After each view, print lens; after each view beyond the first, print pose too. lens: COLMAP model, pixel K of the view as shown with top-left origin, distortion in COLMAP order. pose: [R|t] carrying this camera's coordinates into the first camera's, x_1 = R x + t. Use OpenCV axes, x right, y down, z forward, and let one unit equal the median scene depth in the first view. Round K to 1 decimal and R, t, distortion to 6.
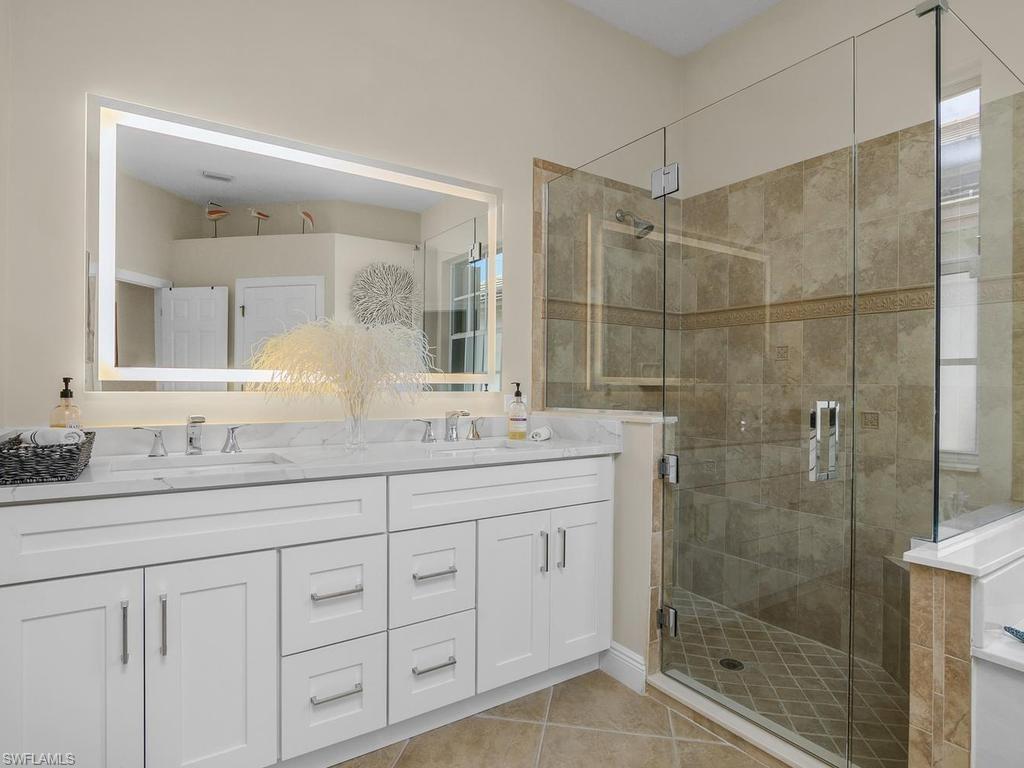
lens RADIAL K [[562.2, 0, 503.1], [0, 562.2, 386.0], [0, 0, 1]] dist [-0.019981, 0.002068]
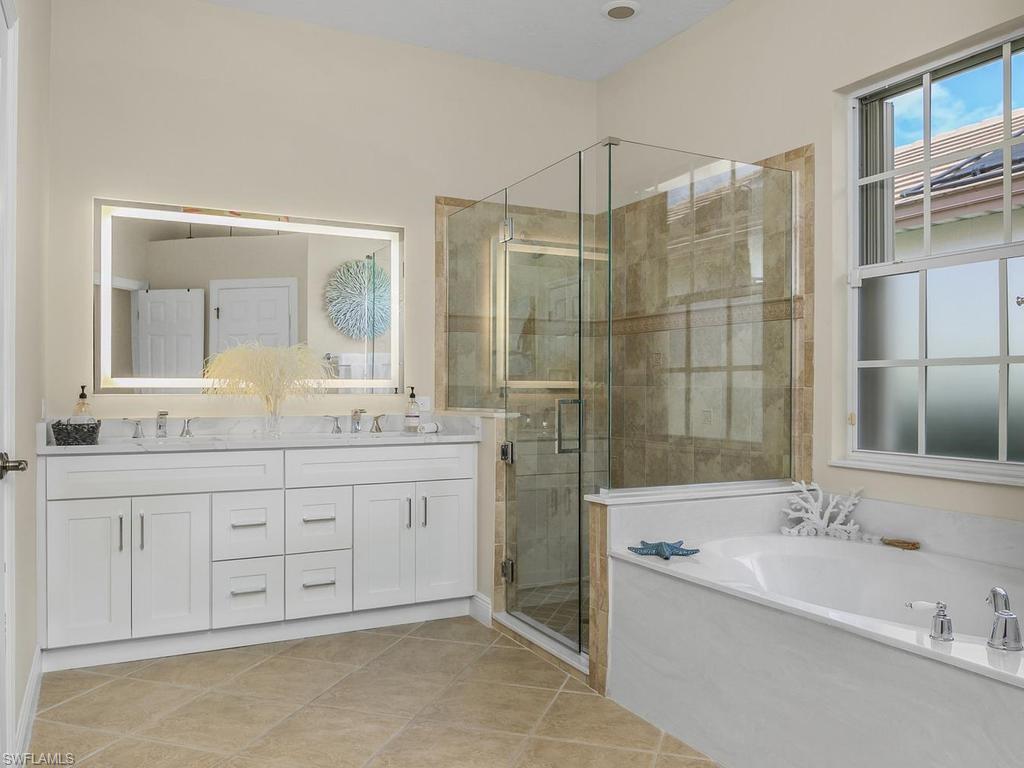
lens RADIAL K [[818.8, 0, 512.6], [0, 818.8, 383.0], [0, 0, 1]] dist [-0.009727, -0.002461]
pose [[0.993052, -0.005396, -0.117553, 0.517624], [0.004555, 0.999962, -0.007421, 0.000588], [0.117589, 0.006834, 0.993039, -0.862127]]
